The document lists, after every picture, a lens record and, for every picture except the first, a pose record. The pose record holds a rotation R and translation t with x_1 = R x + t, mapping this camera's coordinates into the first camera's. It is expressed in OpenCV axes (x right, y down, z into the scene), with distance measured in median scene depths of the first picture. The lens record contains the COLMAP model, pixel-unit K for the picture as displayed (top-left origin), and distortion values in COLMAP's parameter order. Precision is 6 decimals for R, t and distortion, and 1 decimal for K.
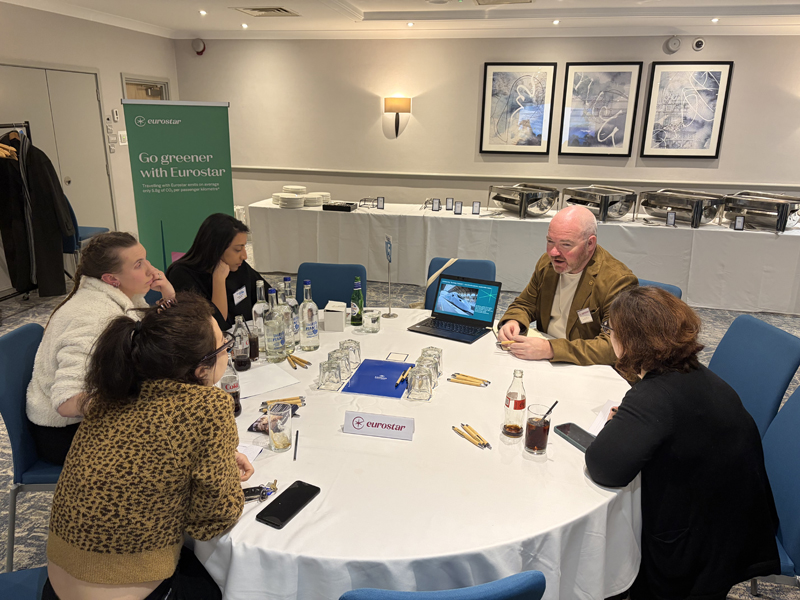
lens RADIAL K [[607.5, 0, 393.5], [0, 607.5, 301.3], [0, 0, 1]] dist [0.046120, -0.043819]
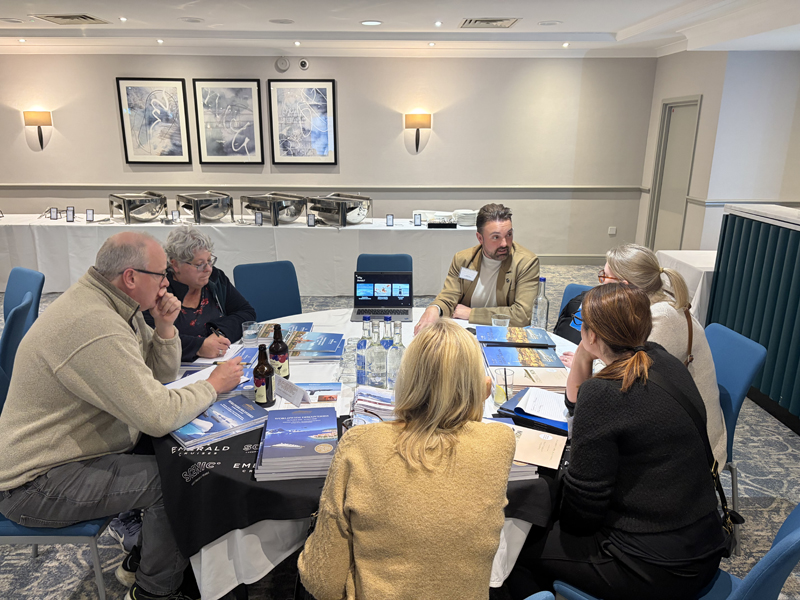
lens RADIAL K [[607.5, 0, 388.7], [0, 607.5, 309.8], [0, 0, 1]] dist [0.046120, -0.043819]
pose [[0.977613, -0.073037, 0.197328, 0.375769], [0.073809, 0.997266, 0.003453, 0.039729], [-0.197041, 0.011189, 0.980331, -0.126164]]
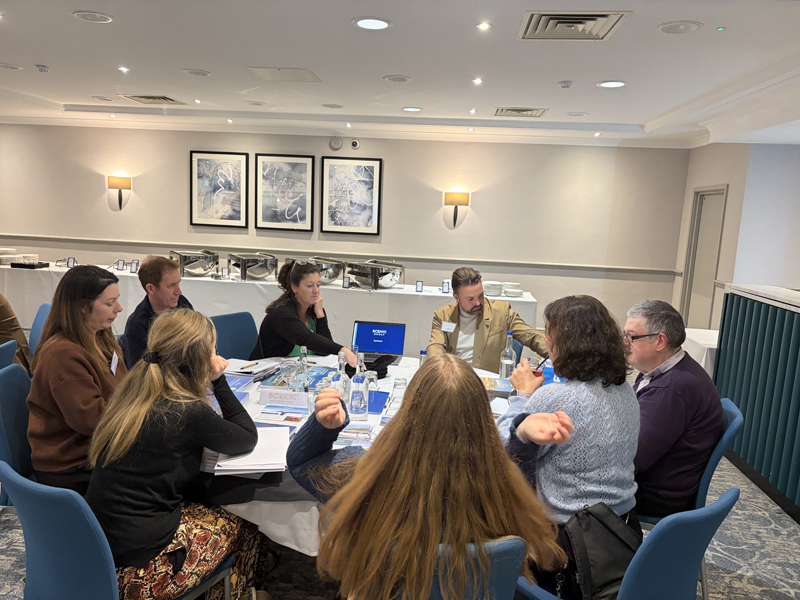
lens RADIAL K [[607.5, 0, 397.3], [0, 607.5, 317.4], [0, 0, 1]] dist [0.046120, -0.043819]
pose [[0.993912, 0.008481, 0.109852, 0.428429], [0.004092, 0.993504, -0.113726, 0.068398], [-0.110103, 0.113484, 0.987420, -0.180951]]
